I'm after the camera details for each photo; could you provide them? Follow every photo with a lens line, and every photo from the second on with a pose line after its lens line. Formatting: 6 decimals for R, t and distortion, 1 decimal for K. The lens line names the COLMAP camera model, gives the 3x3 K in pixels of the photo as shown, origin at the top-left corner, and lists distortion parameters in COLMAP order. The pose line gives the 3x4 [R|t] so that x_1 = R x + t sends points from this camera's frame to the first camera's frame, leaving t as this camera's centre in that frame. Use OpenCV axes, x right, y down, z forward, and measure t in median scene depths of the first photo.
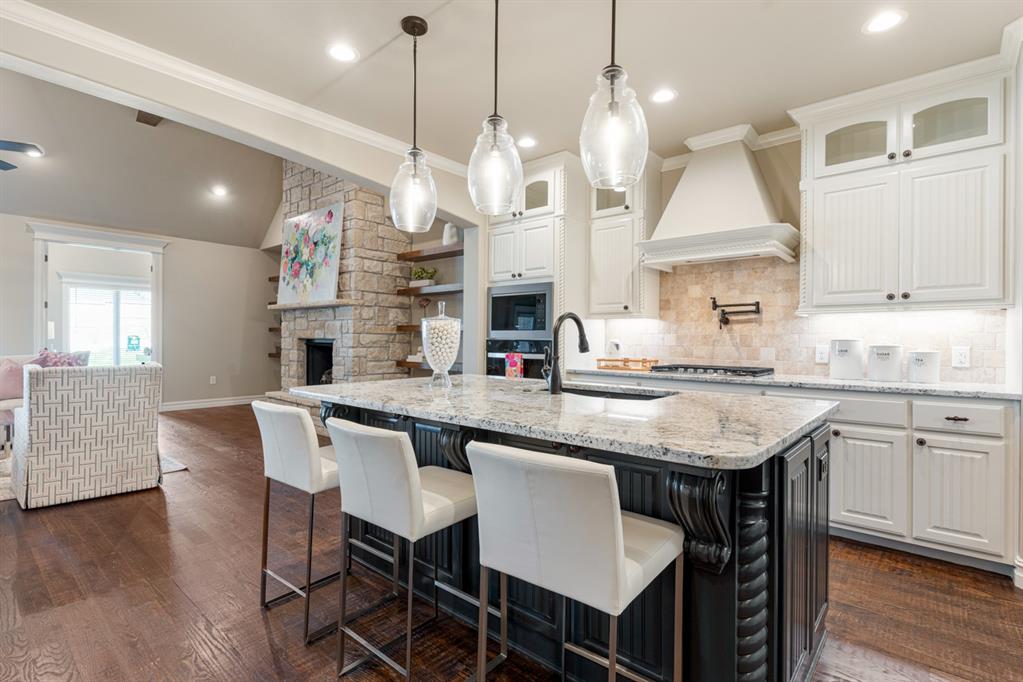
lens RADIAL K [[487.5, 0, 516.2], [0, 487.5, 336.7], [0, 0, 1]] dist [0.004422, -0.000671]
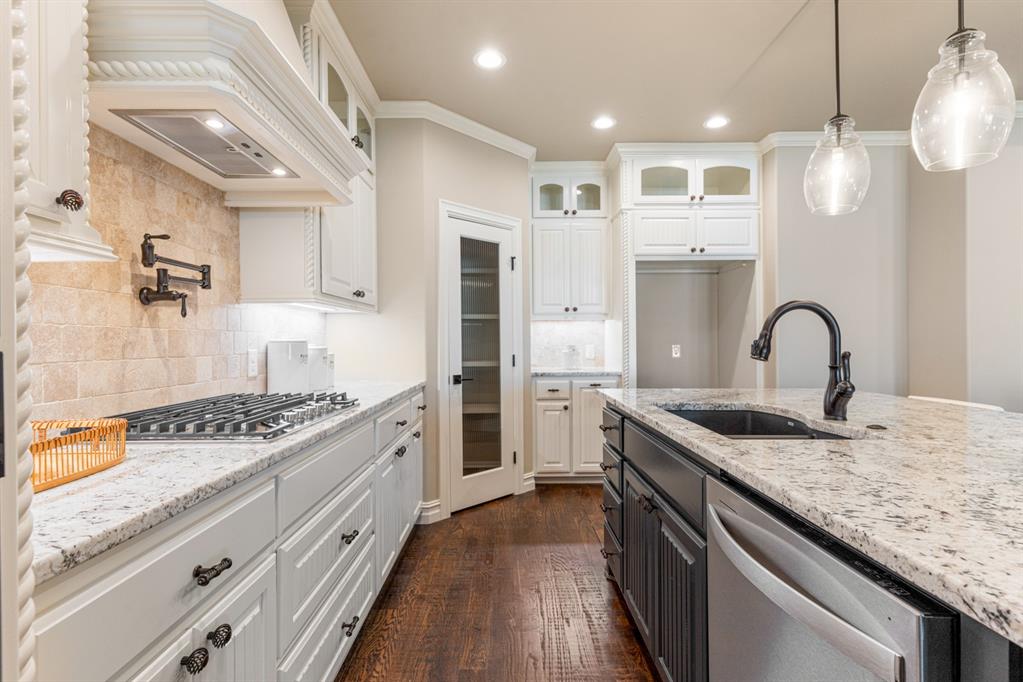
lens RADIAL K [[487.5, 0, 511.4], [0, 487.5, 341.0], [0, 0, 1]] dist [0.004422, -0.000671]
pose [[-0.661432, -0.002518, 0.750001, -0.082598], [-0.003232, 0.999995, 0.000507, 0.004339], [-0.749998, -0.002089, -0.661437, 1.060079]]
